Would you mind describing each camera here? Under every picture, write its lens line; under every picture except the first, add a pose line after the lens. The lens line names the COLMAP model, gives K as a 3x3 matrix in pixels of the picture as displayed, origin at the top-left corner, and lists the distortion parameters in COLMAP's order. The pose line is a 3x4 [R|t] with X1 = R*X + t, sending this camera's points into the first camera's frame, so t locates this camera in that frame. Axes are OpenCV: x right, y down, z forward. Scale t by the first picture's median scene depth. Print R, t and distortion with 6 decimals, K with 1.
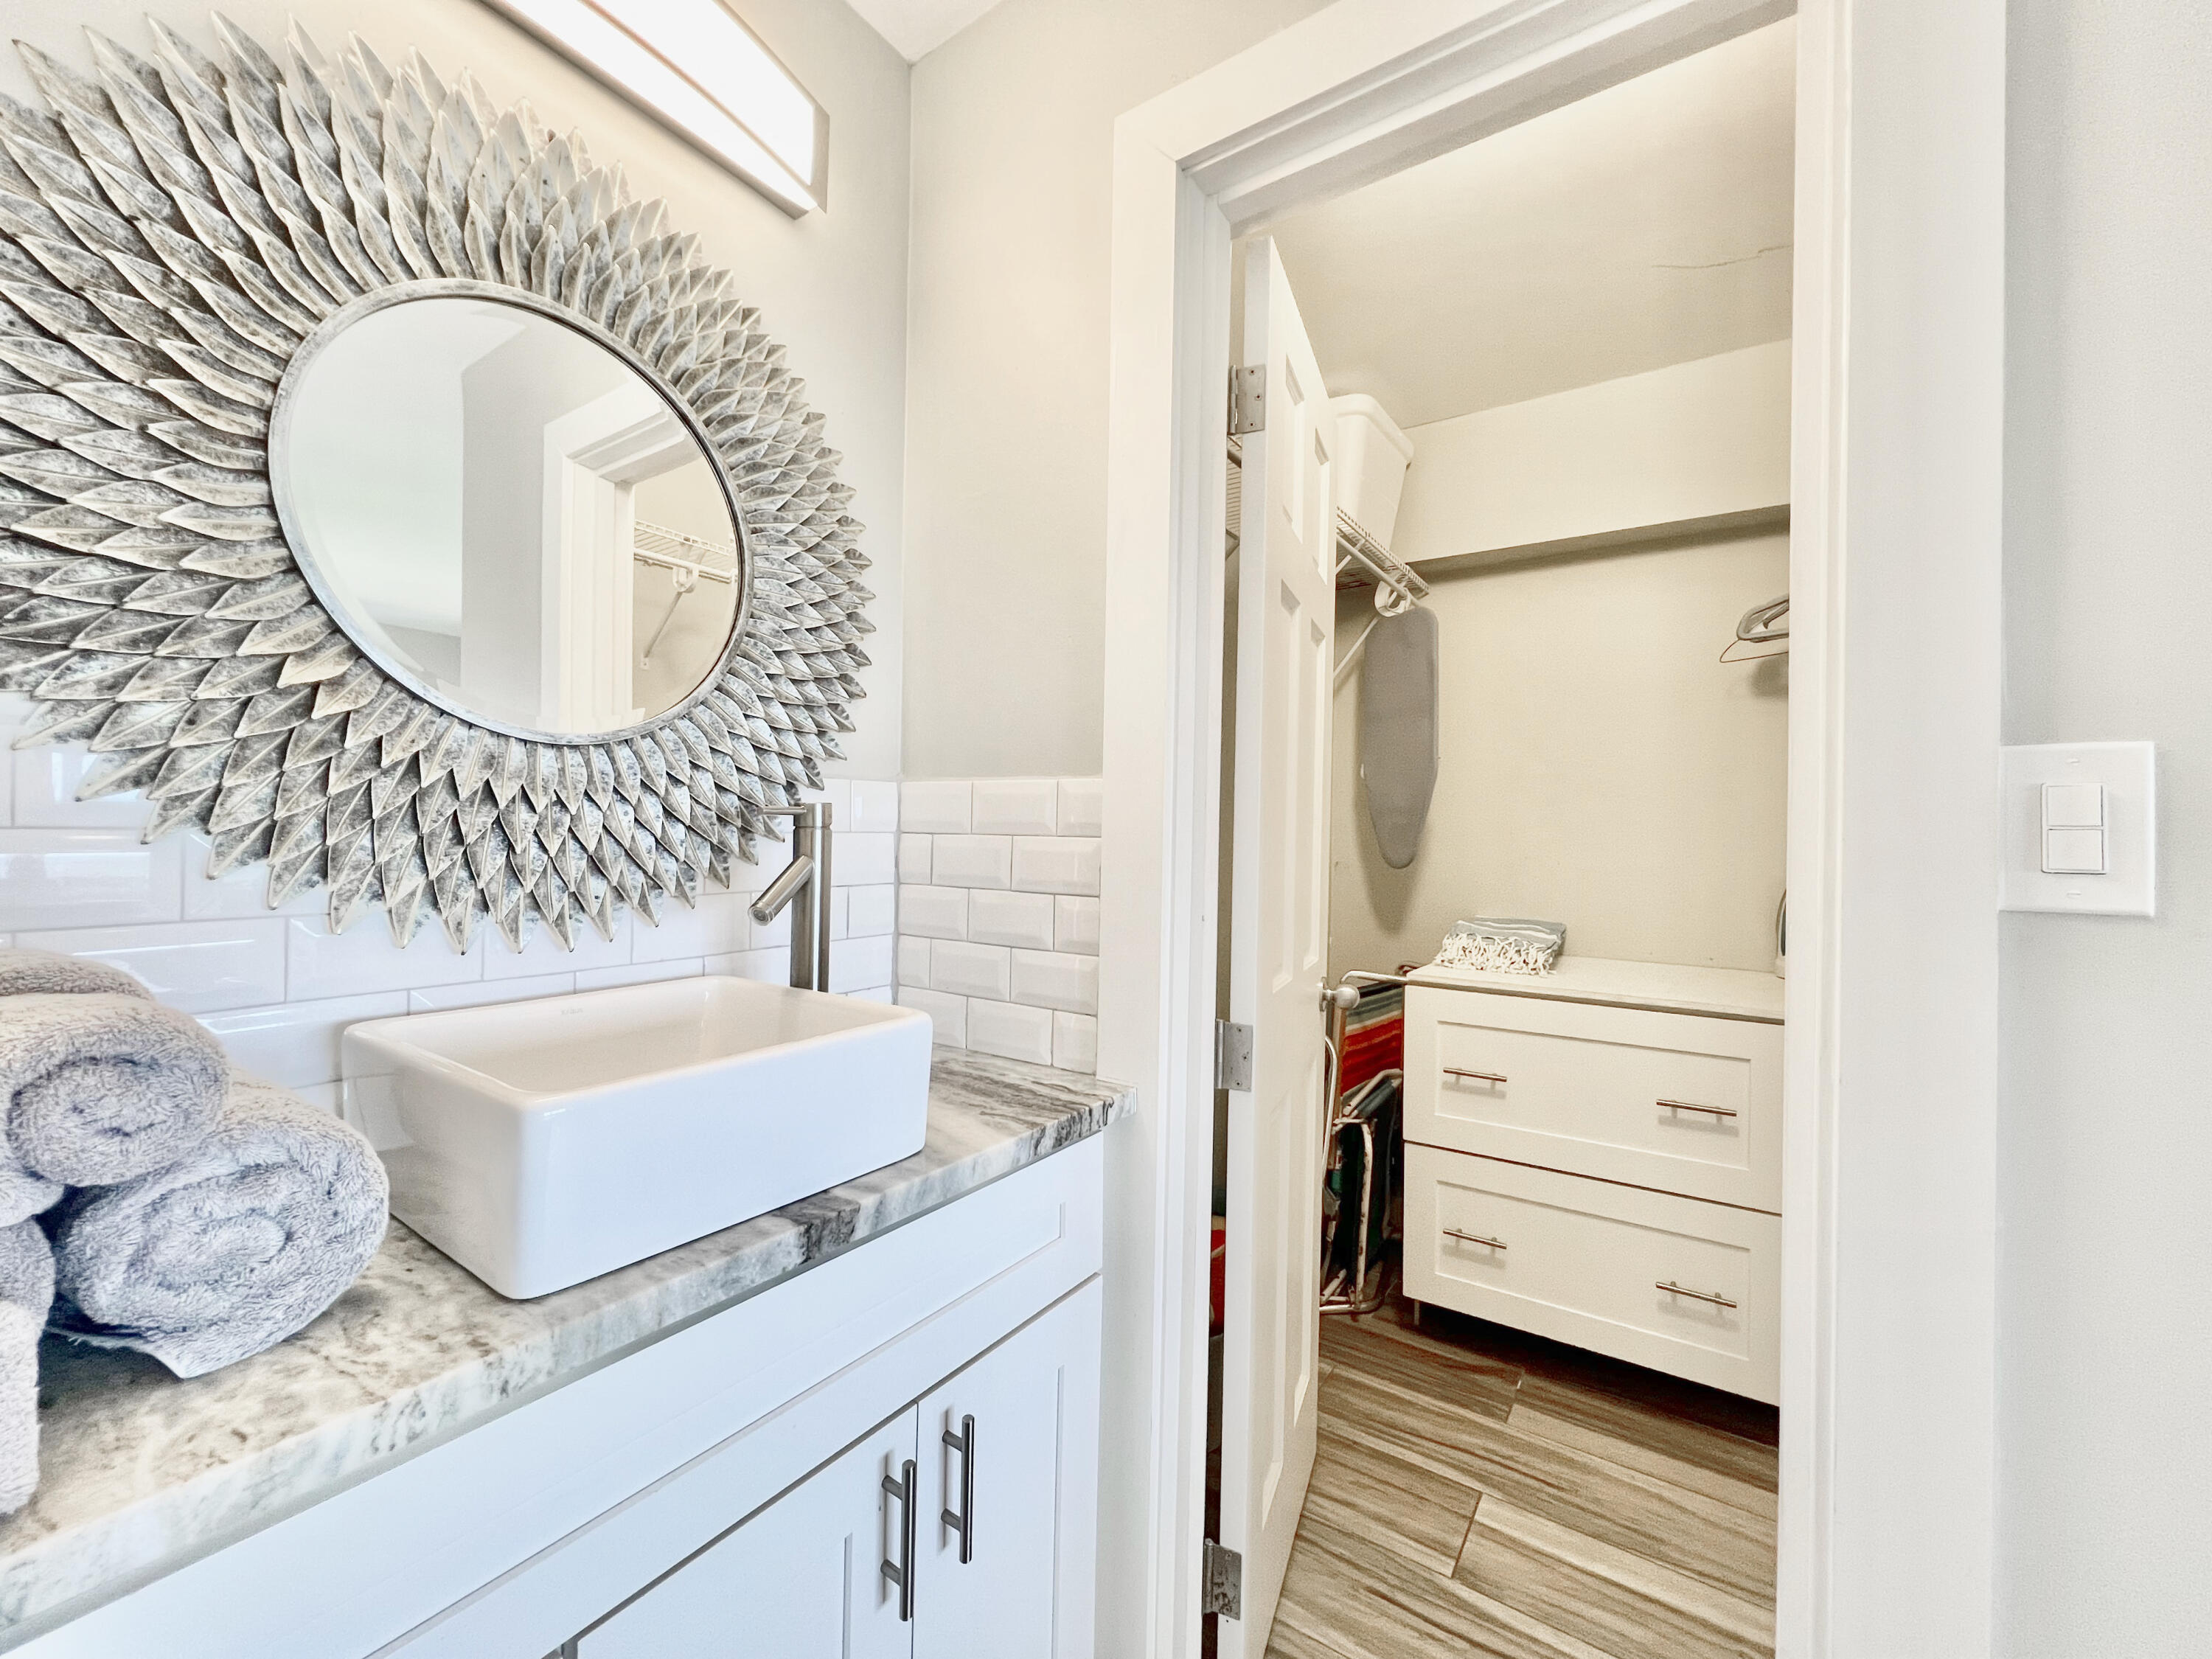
lens RADIAL K [[897.7, 0, 1099.6], [0, 897.7, 819.4], [0, 0, 1]] dist [0.001303, -0.000298]
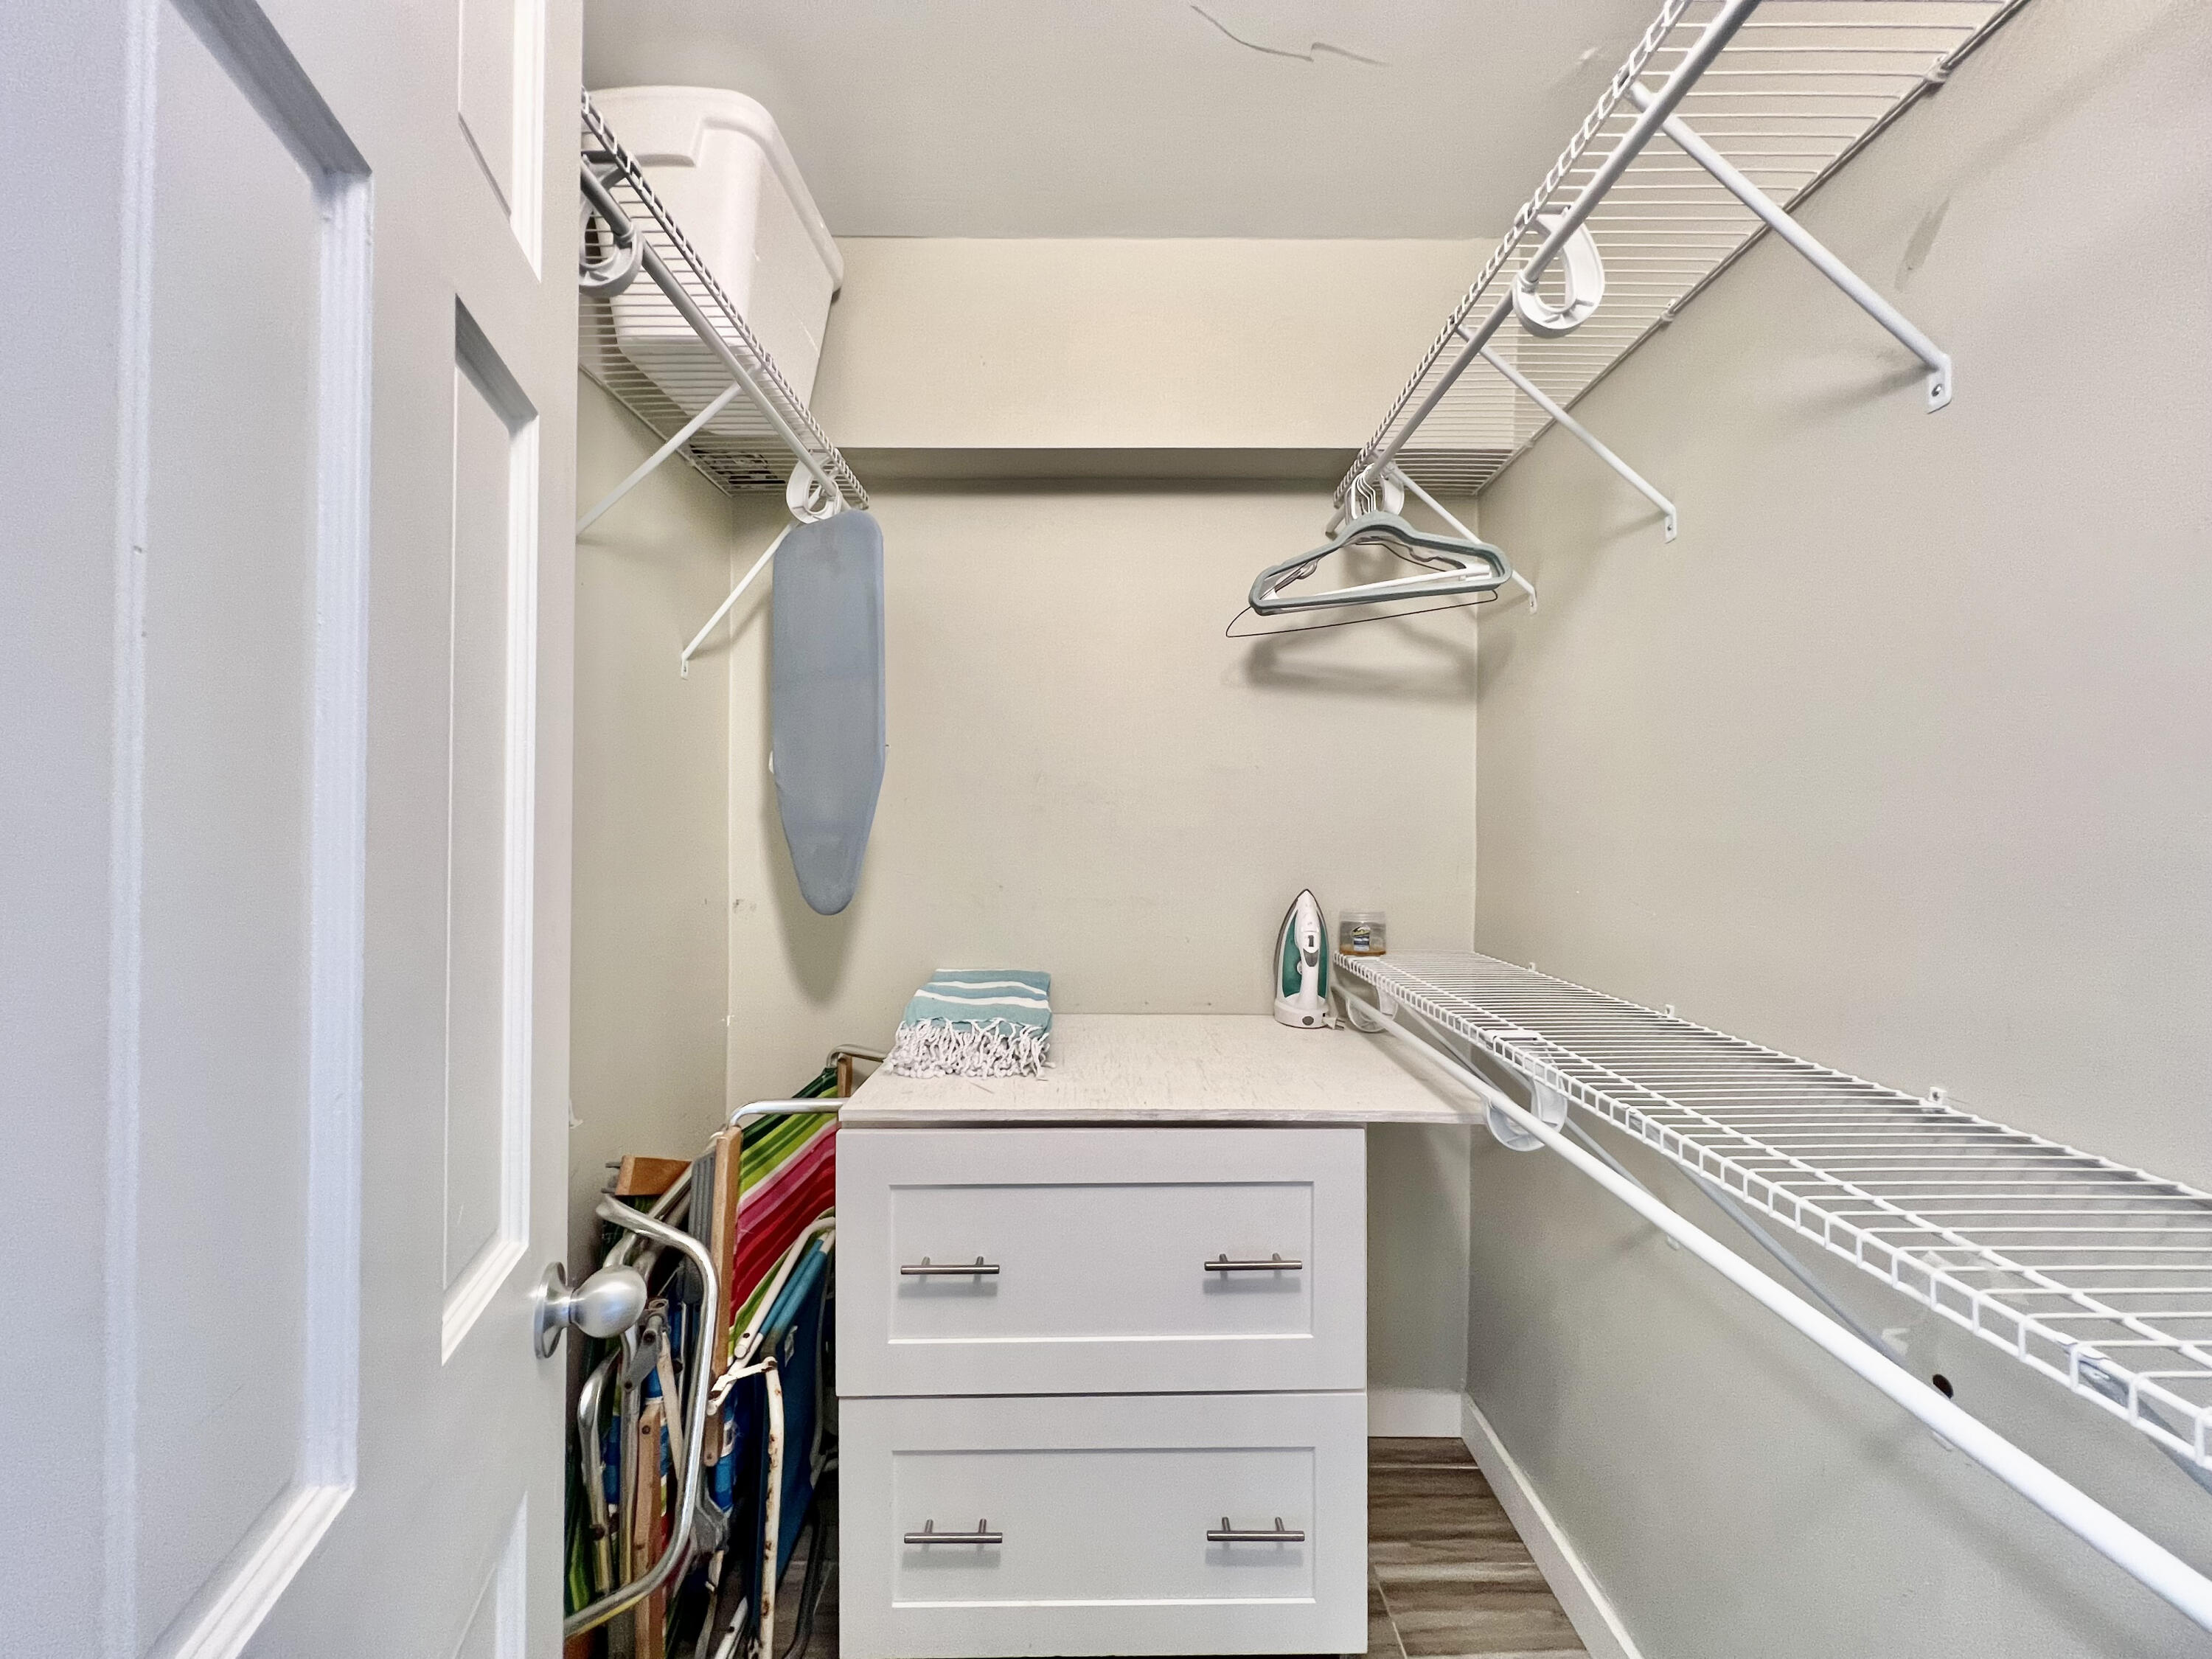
lens RADIAL K [[897.7, 0, 1091.2], [0, 897.7, 823.1], [0, 0, 1]] dist [0.001303, -0.000298]
pose [[0.828951, -0.013143, 0.559166, 0.151976], [0.006099, 0.999877, 0.014459, -0.023377], [-0.559287, -0.008576, 0.828929, 0.420271]]
